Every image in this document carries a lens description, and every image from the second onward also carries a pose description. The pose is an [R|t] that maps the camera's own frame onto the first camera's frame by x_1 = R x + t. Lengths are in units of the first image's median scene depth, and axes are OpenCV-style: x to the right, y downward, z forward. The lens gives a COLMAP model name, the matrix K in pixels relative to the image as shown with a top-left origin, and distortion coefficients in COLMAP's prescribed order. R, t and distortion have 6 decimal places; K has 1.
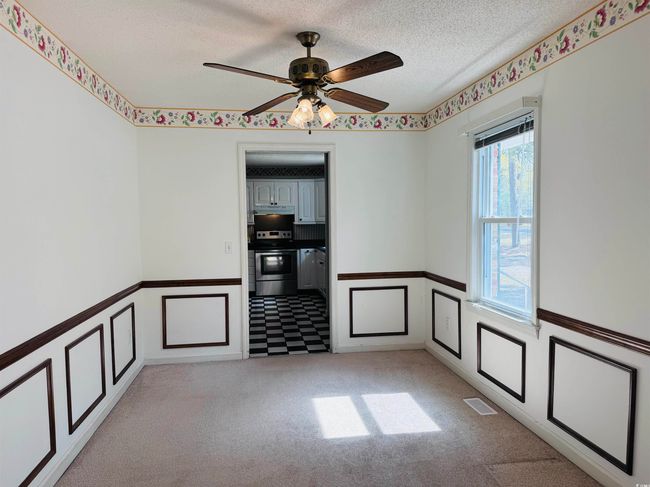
lens RADIAL K [[453.5, 0, 325.0], [0, 453.5, 243.5], [0, 0, 1]] dist [0.004171, -0.001592]
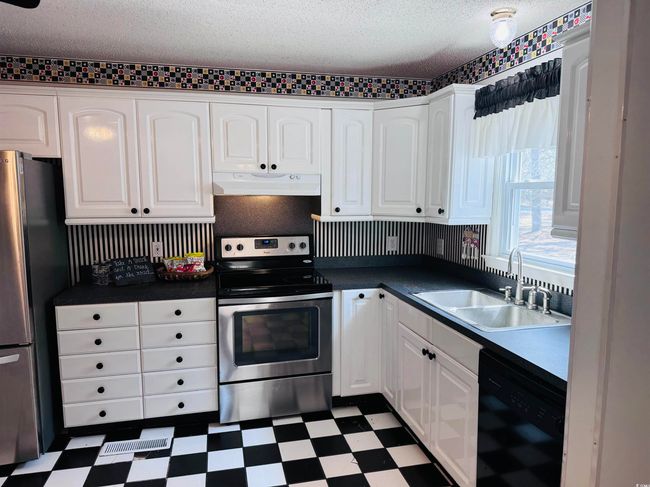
lens RADIAL K [[456.1, 0, 323.1], [0, 456.1, 246.6], [0, 0, 1]] dist [0.082753, -0.099419]
pose [[0.997319, 0.000888, 0.073177, -0.178290], [-0.005397, 0.998096, 0.061436, -0.085362], [-0.072983, -0.061667, 0.995425, 1.166451]]
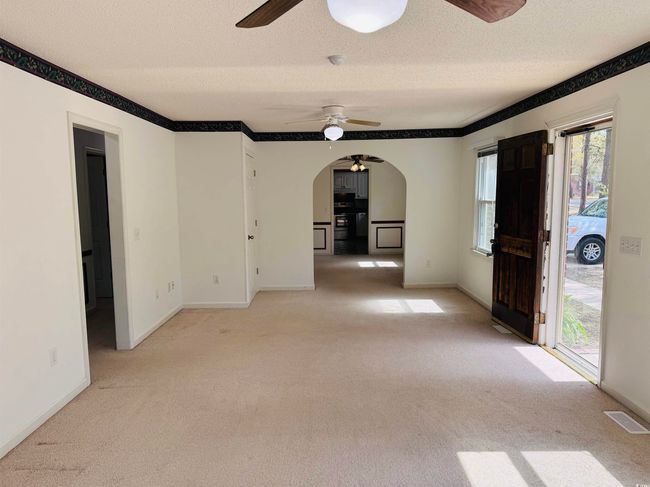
lens RADIAL K [[456.1, 0, 323.1], [0, 456.1, 246.6], [0, 0, 1]] dist [0.082753, -0.099419]
pose [[0.989259, 0.019781, -0.144826, 0.126929], [-0.009767, 0.997532, 0.069533, 0.037251], [0.145844, -0.067372, 0.987011, -1.401323]]
